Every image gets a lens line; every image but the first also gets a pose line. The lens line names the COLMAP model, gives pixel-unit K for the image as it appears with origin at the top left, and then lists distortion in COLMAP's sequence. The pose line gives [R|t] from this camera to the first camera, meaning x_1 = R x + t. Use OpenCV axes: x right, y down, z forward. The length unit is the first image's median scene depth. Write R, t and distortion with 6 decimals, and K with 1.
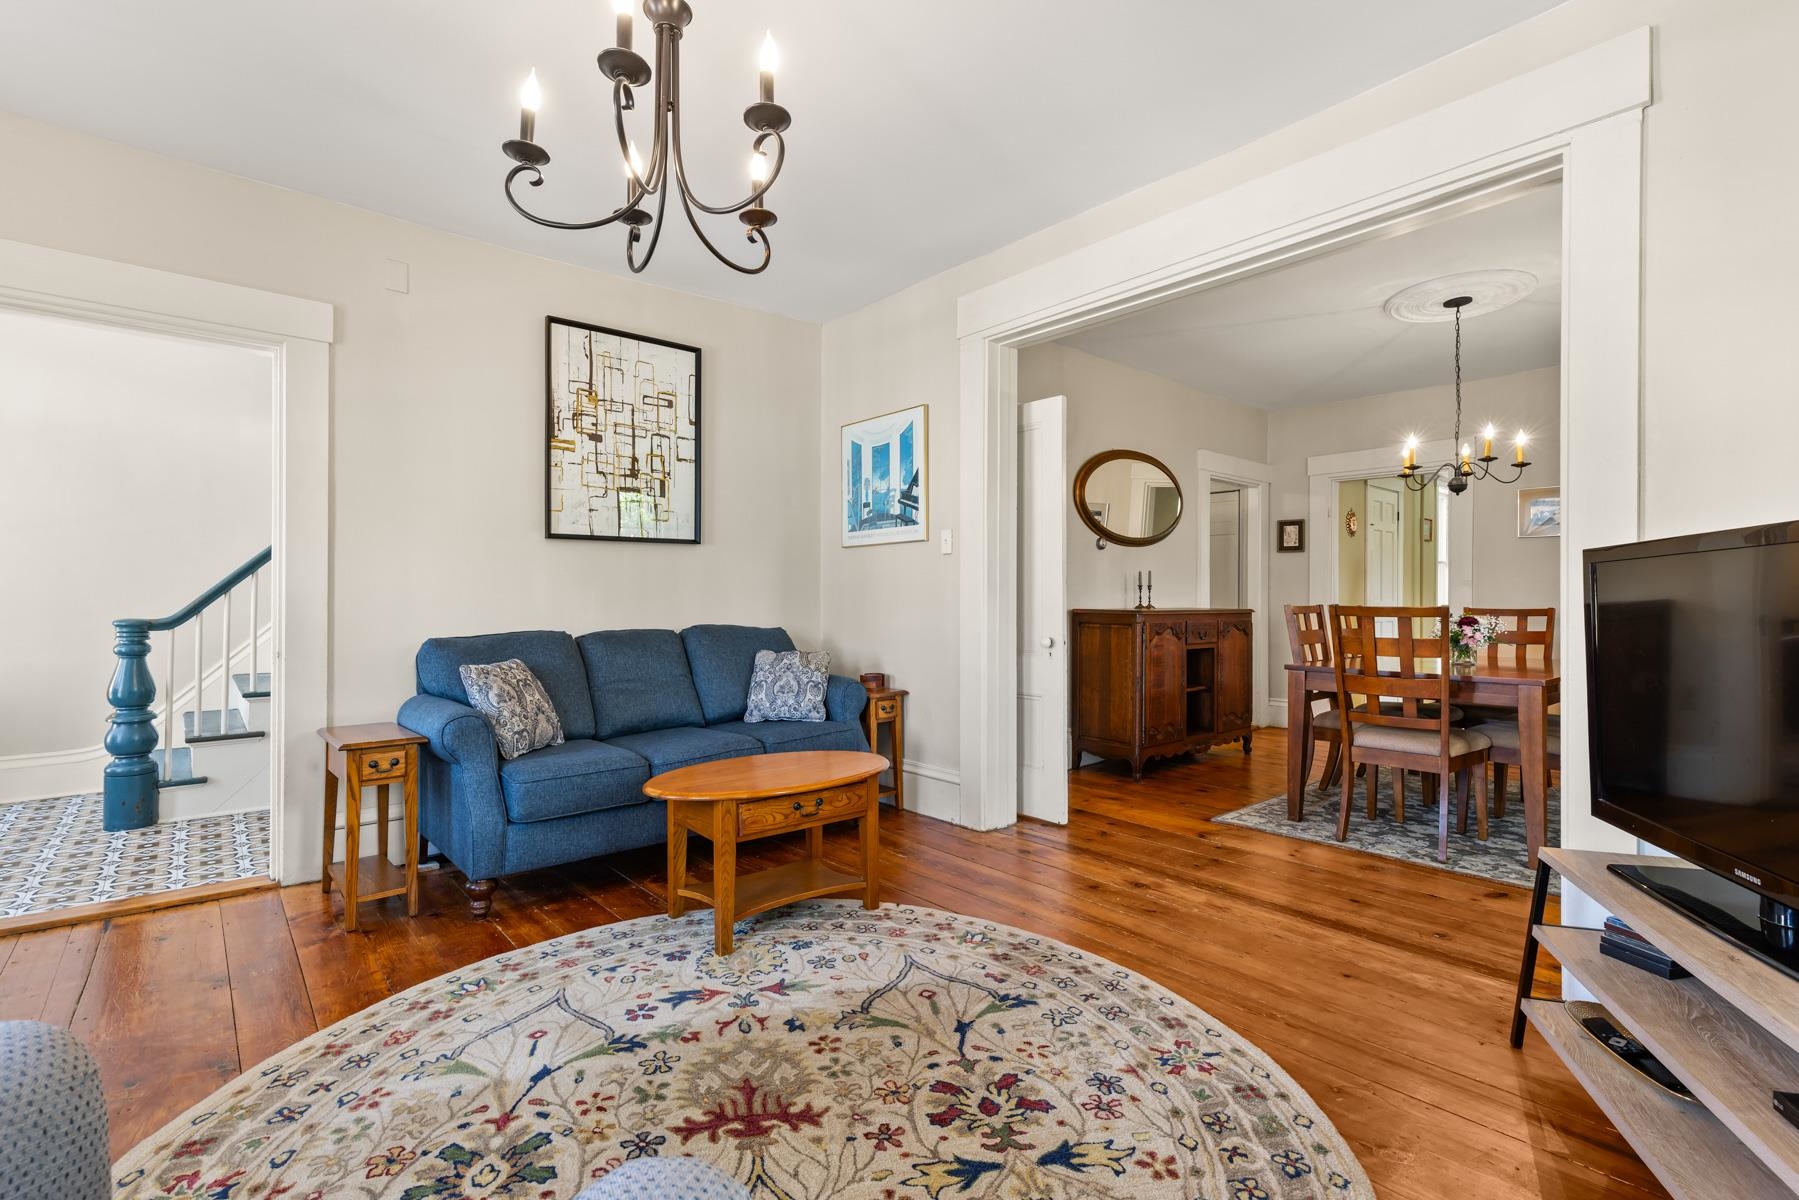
lens RADIAL K [[810.8, 0, 909.6], [0, 810.8, 590.7], [0, 0, 1]] dist [0.004390, -0.000851]
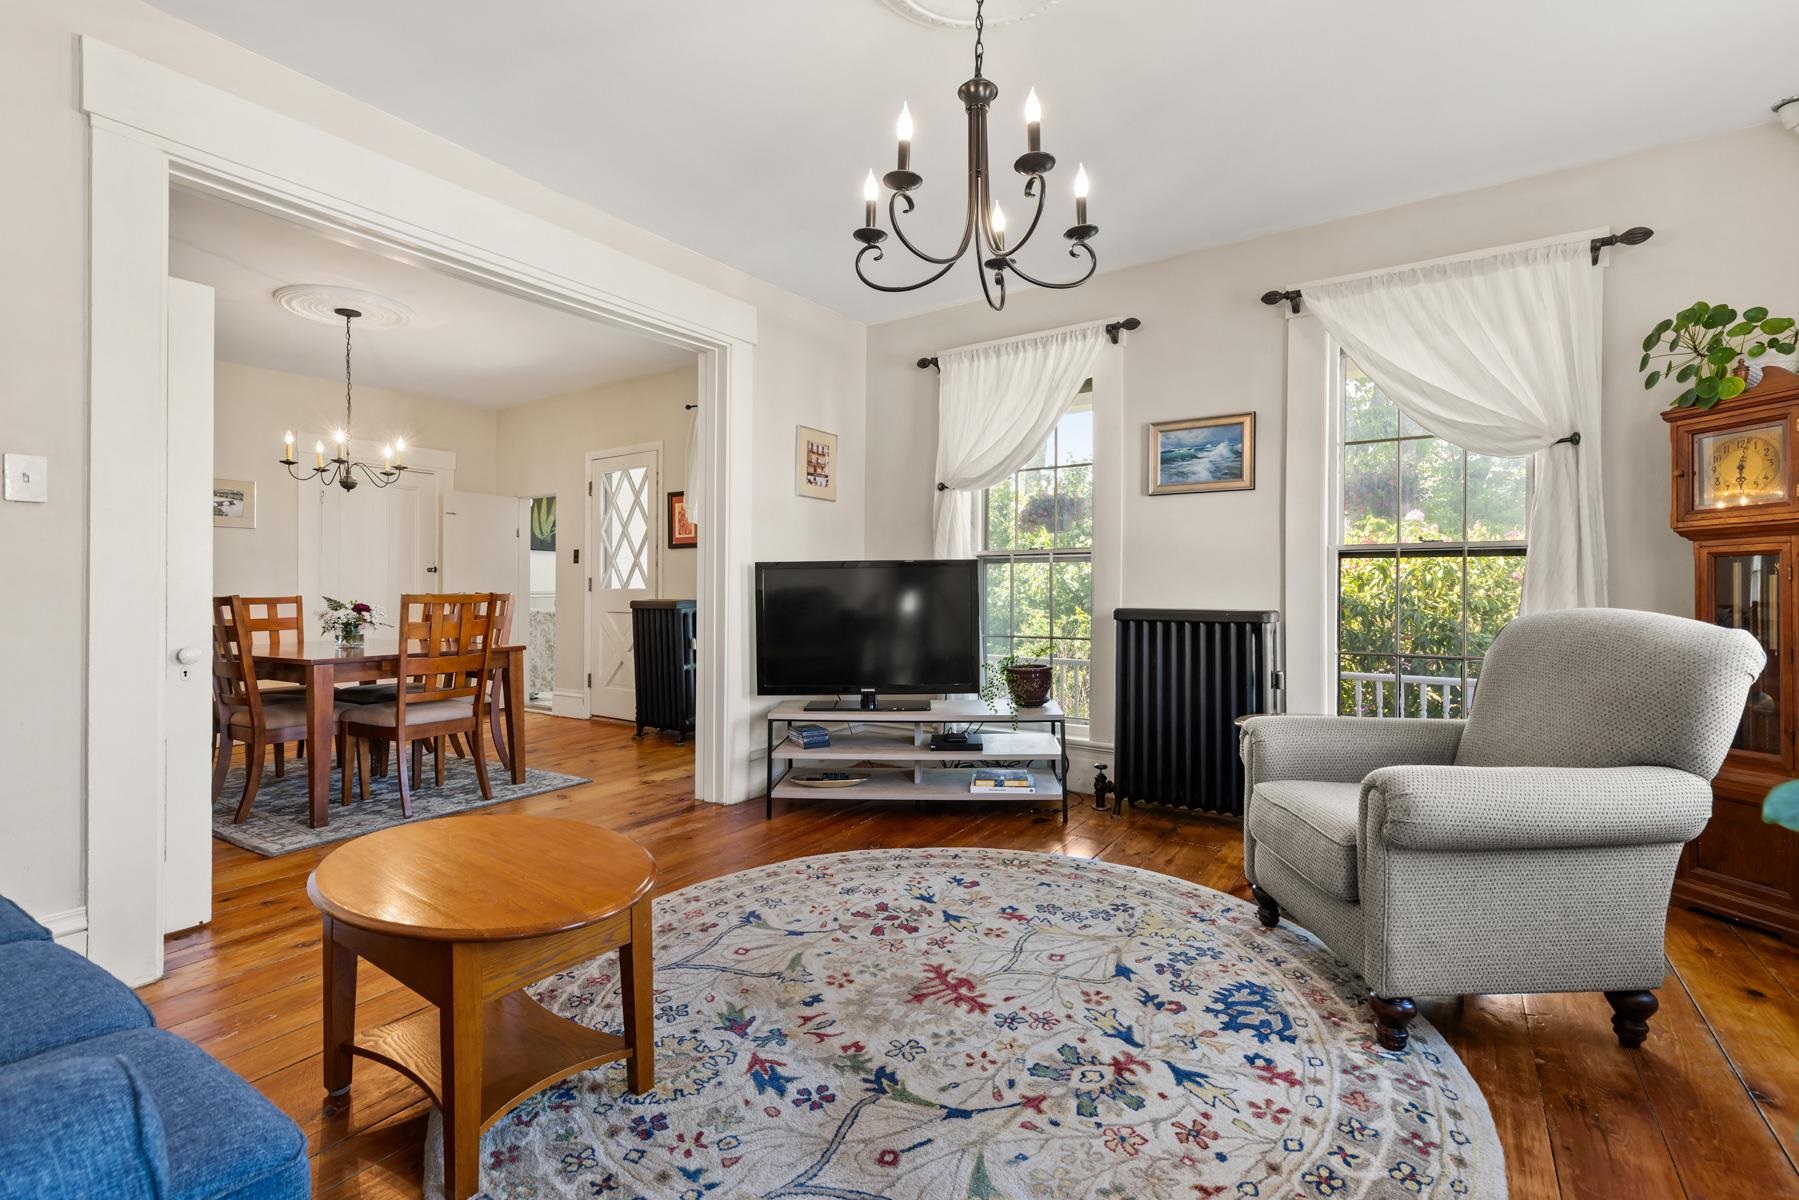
lens RADIAL K [[810.8, 0, 913.3], [0, 810.8, 588.5], [0, 0, 1]] dist [0.004390, -0.000851]
pose [[-0.266877, -0.002478, 0.963727, -1.092617], [-0.007042, 0.999975, 0.000621, 0.009937], [-0.963705, -0.006621, -0.266888, 1.080810]]
